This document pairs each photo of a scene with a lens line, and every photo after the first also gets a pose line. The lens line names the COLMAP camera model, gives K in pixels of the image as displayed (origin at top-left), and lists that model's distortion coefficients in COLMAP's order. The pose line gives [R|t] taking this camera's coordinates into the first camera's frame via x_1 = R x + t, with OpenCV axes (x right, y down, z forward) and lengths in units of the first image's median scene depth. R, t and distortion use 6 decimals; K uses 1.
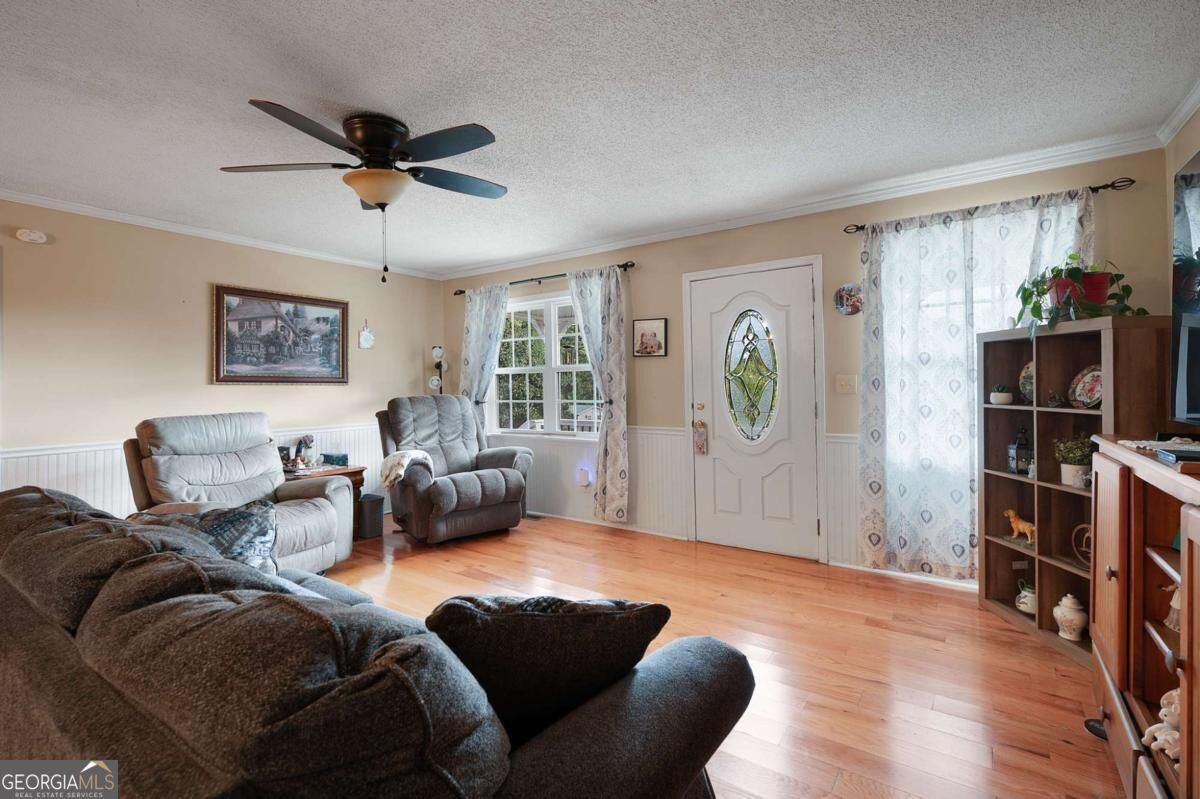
lens RADIAL K [[539.5, 0, 602.1], [0, 539.5, 382.2], [0, 0, 1]] dist [0.003324, -0.001978]
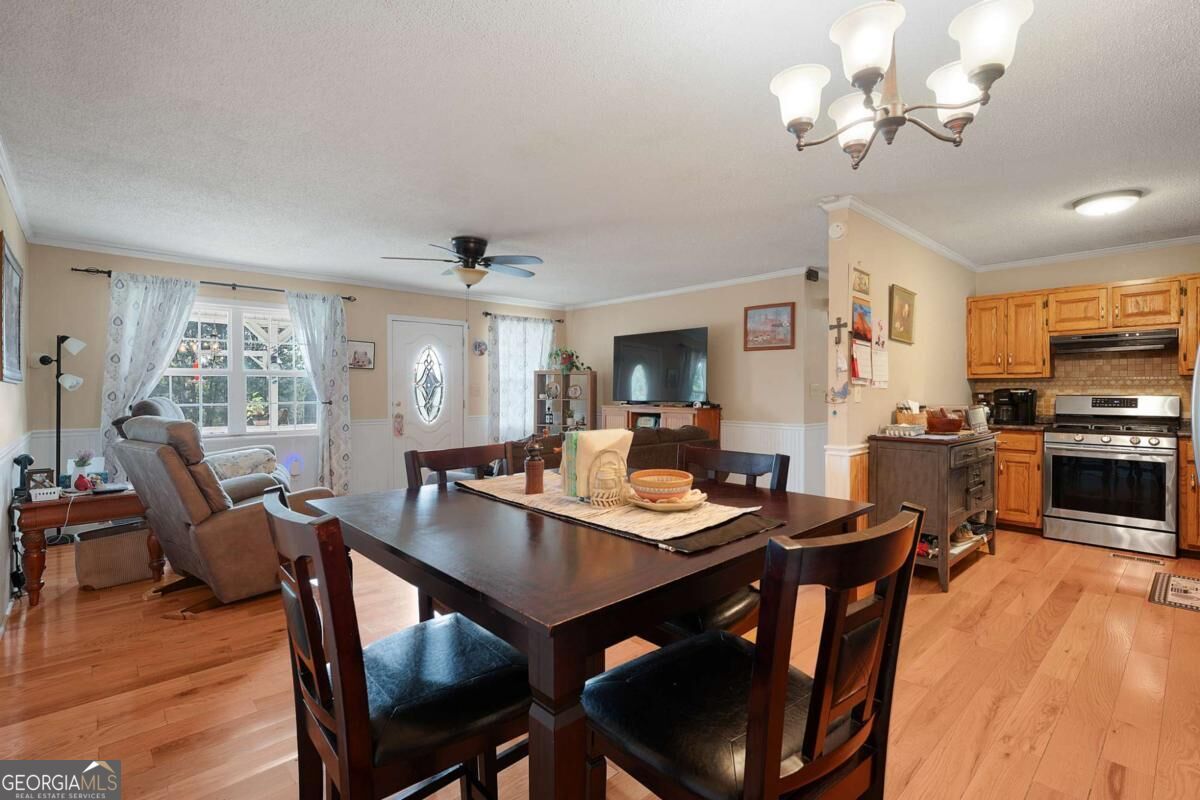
lens RADIAL K [[539.5, 0, 605.3], [0, 539.5, 393.3], [0, 0, 1]] dist [0.003324, -0.001978]
pose [[0.207463, 0.005944, 0.978225, -1.162627], [-0.008642, 0.999954, -0.004243, 0.015942], [-0.978205, -0.007574, 0.207505, 0.116006]]
